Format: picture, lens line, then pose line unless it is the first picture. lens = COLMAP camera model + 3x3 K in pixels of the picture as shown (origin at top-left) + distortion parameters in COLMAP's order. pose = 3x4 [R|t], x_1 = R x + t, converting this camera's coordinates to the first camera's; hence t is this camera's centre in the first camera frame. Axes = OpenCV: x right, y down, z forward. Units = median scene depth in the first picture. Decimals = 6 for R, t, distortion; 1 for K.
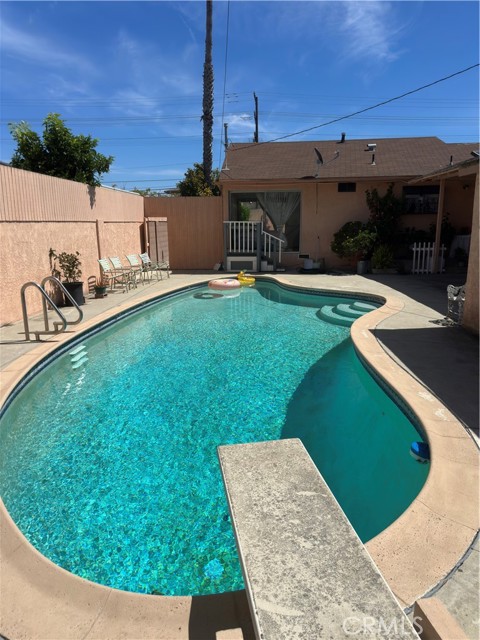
lens RADIAL K [[459.3, 0, 235.9], [0, 459.3, 323.4], [0, 0, 1]] dist [0.051042, -0.047635]
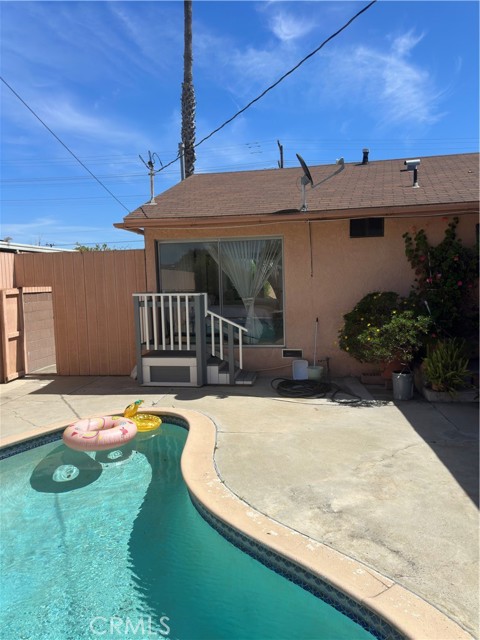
lens RADIAL K [[459.3, 0, 237.8], [0, 459.3, 313.6], [0, 0, 1]] dist [0.051042, -0.047635]
pose [[0.995423, -0.007100, -0.095307, 0.137449], [-0.006368, 0.990093, -0.140271, -0.117301], [0.095359, 0.140236, 0.985515, 0.458709]]
